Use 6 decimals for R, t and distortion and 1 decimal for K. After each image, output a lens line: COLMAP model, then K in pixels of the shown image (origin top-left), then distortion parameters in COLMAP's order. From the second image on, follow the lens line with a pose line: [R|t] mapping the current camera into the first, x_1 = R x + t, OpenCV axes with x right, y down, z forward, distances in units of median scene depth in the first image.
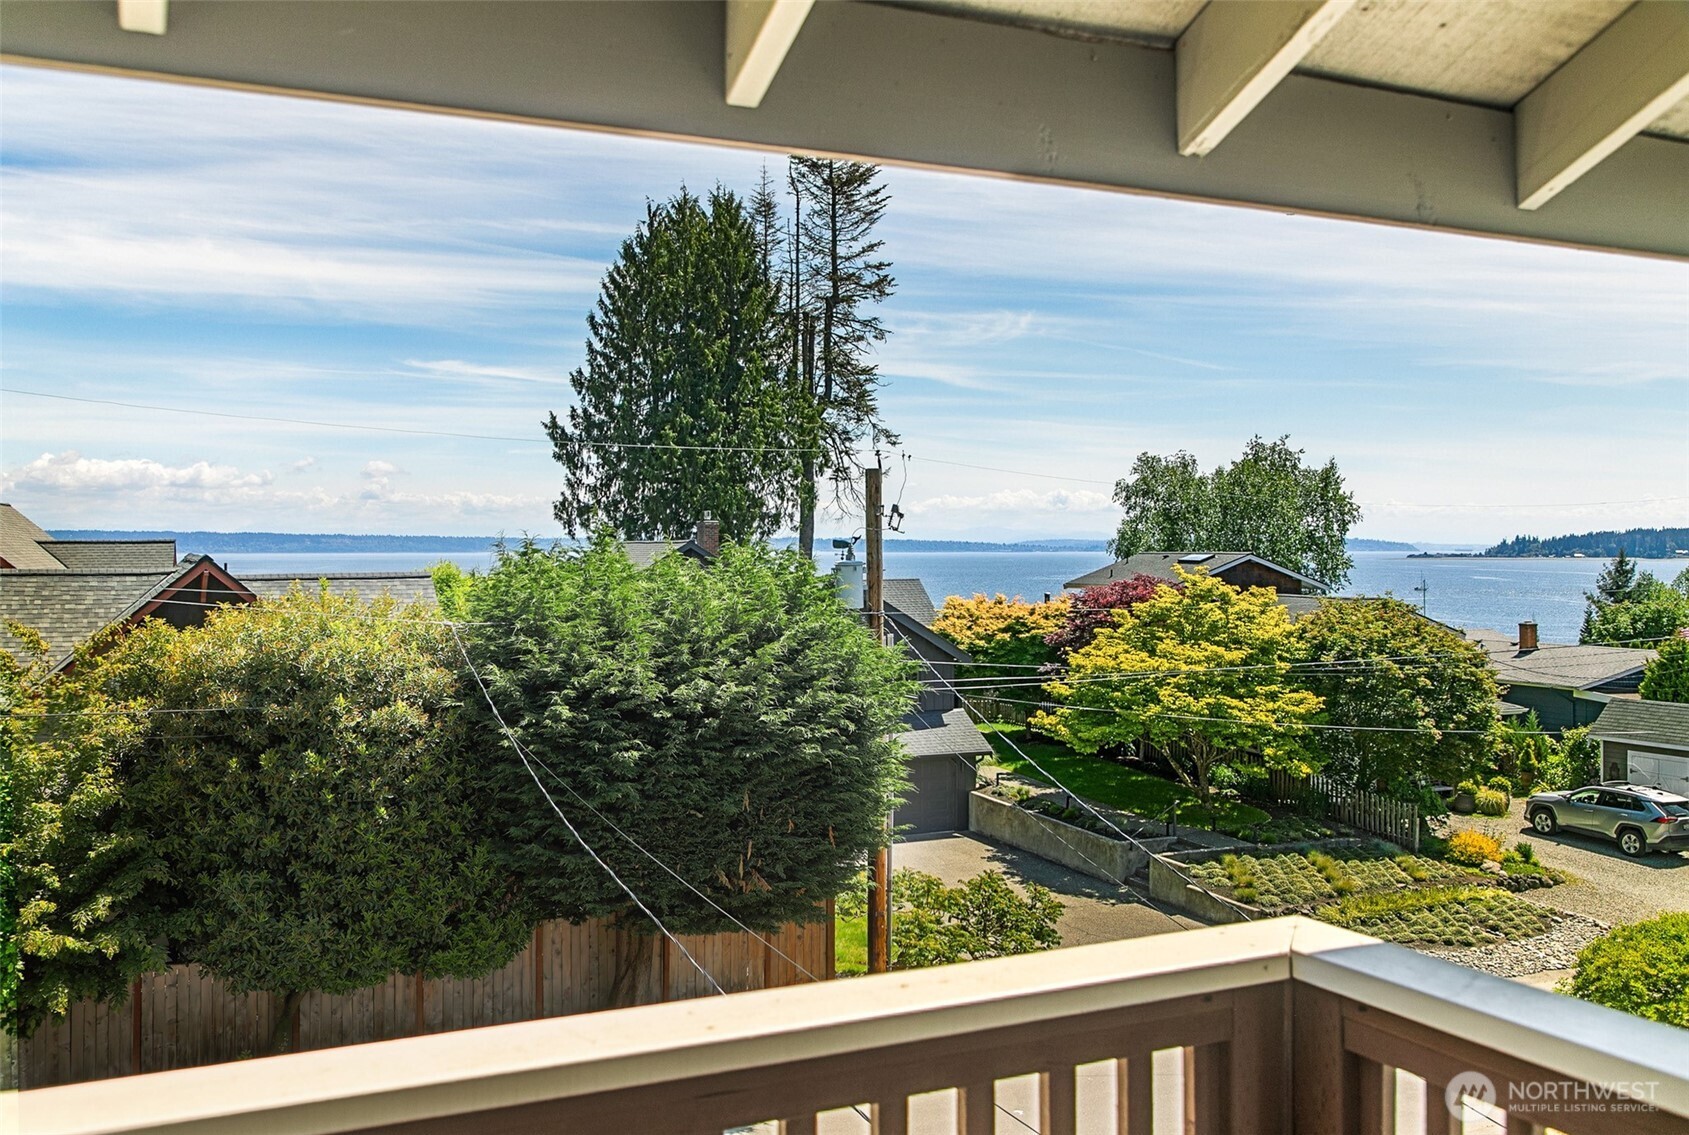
lens RADIAL K [[1483.5, 0, 842.0], [0, 1483.5, 545.6], [0, 0, 1]] dist [-0.010685, 0.004538]
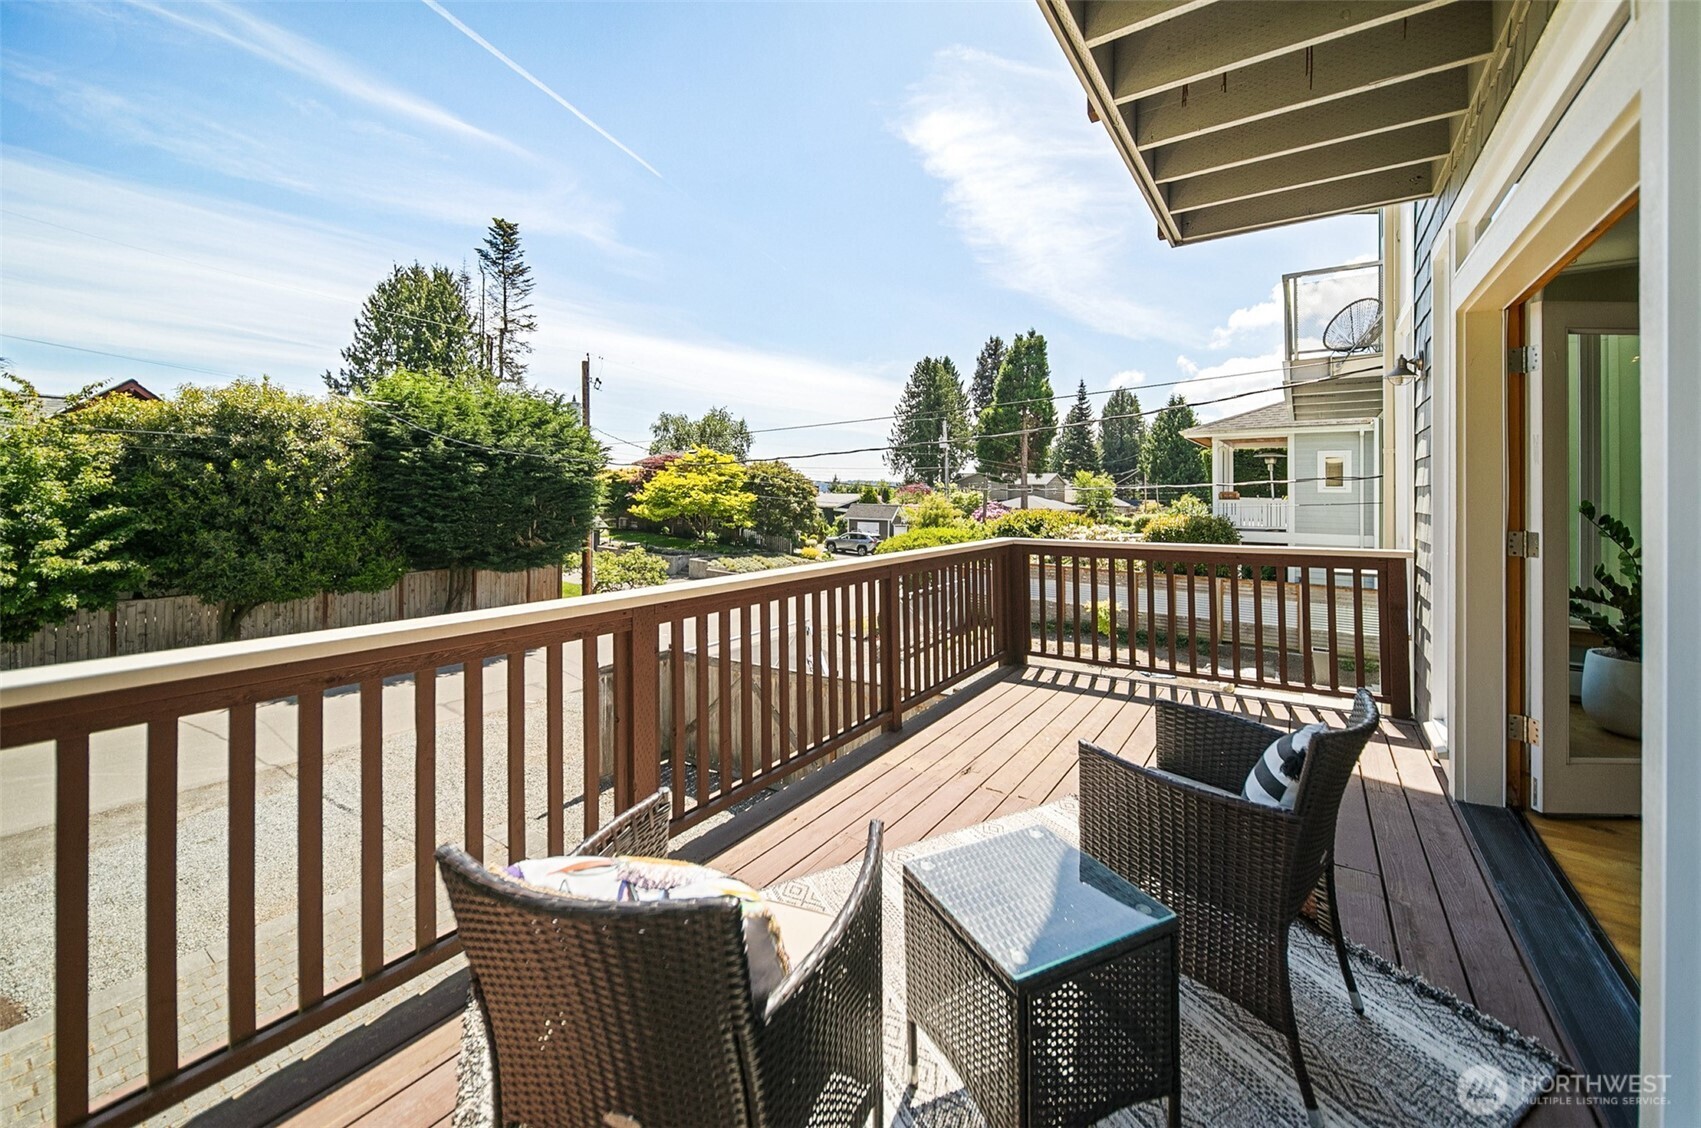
lens RADIAL K [[649.3, 0, 856.0], [0, 649.3, 487.6], [0, 0, 1]] dist [0.001779, -0.000020]
pose [[0.857125, 0.008329, 0.515041, -0.109895], [-0.005028, 0.999957, -0.007803, 0.119195], [-0.515084, 0.004099, 0.857130, -0.013176]]
